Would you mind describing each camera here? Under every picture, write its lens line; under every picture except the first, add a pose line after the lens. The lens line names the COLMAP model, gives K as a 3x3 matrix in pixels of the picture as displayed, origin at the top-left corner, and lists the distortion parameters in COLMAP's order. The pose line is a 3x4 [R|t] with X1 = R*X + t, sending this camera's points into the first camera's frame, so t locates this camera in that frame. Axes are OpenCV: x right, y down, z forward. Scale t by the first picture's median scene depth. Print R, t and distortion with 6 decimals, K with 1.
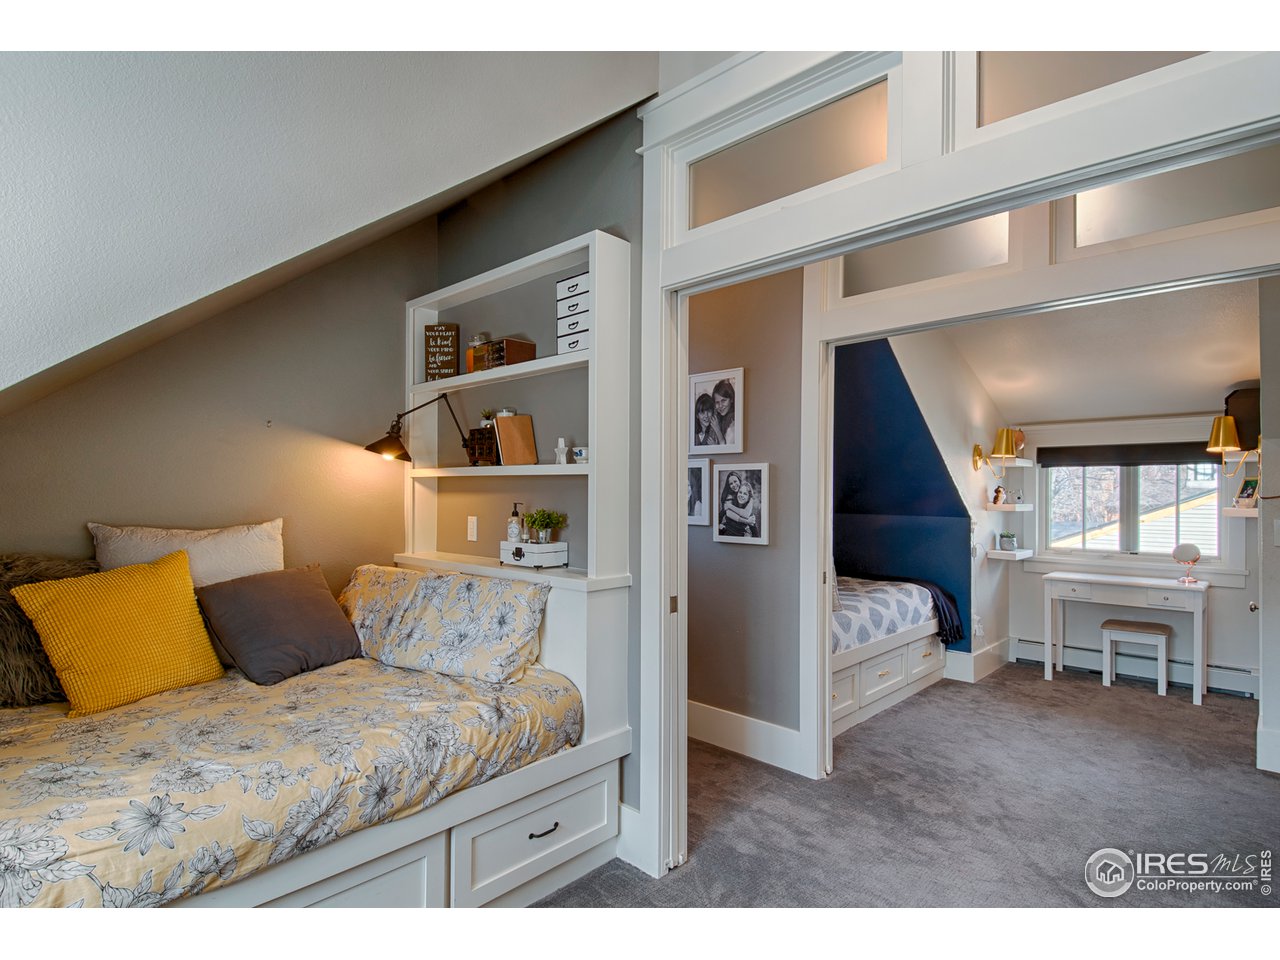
lens RADIAL K [[667.3, 0, 642.4], [0, 667.3, 490.0], [0, 0, 1]] dist [0.044241, -0.042734]
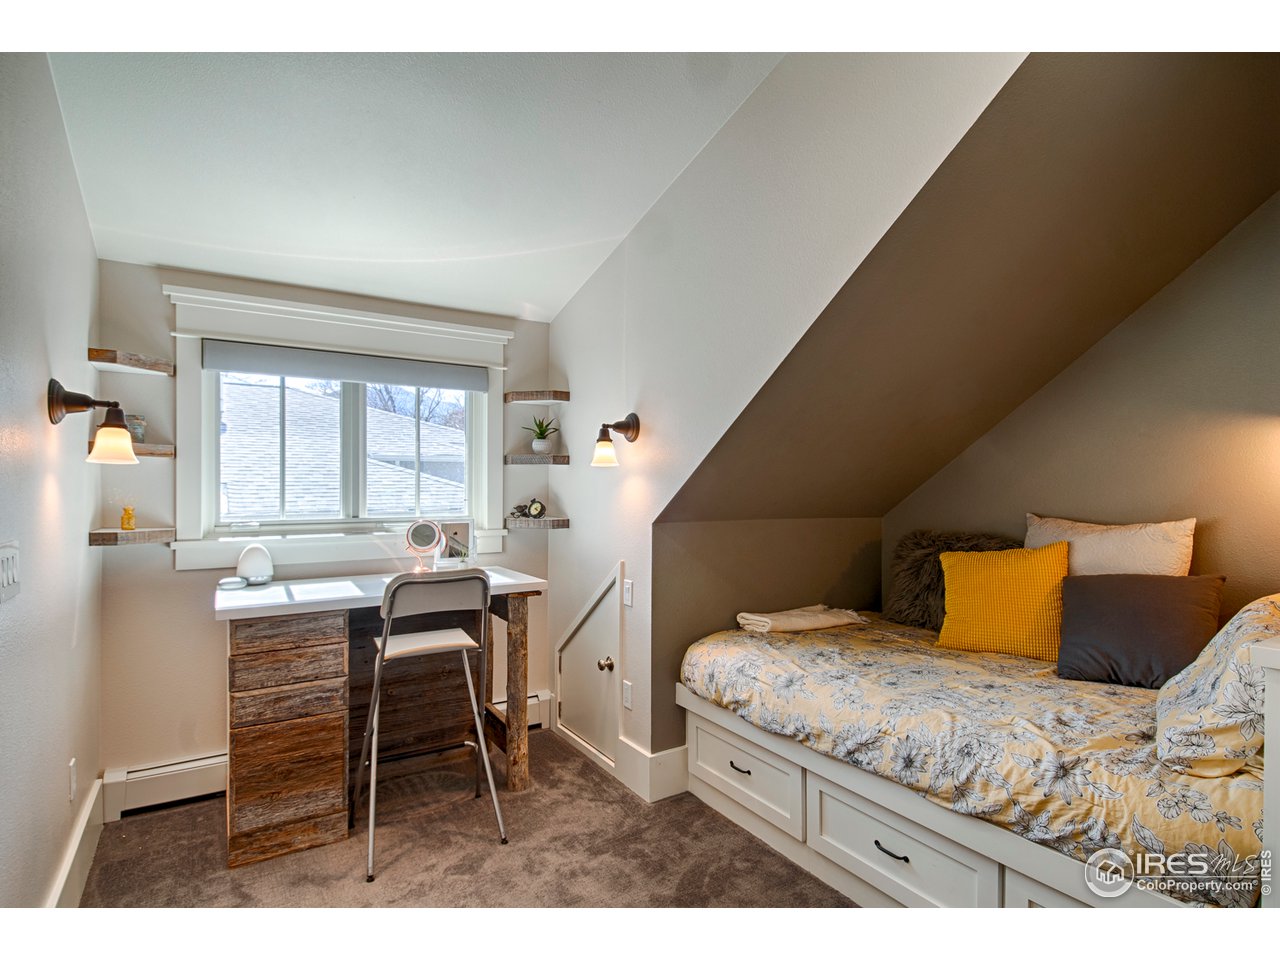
lens RADIAL K [[667.3, 0, 642.4], [0, 667.3, 490.0], [0, 0, 1]] dist [0.044241, -0.042734]
pose [[-0.259920, -0.000408, -0.965630, 0.718970], [-0.000142, 1.000000, -0.000384, 0.008378], [0.965630, 0.000037, -0.259920, 0.797762]]
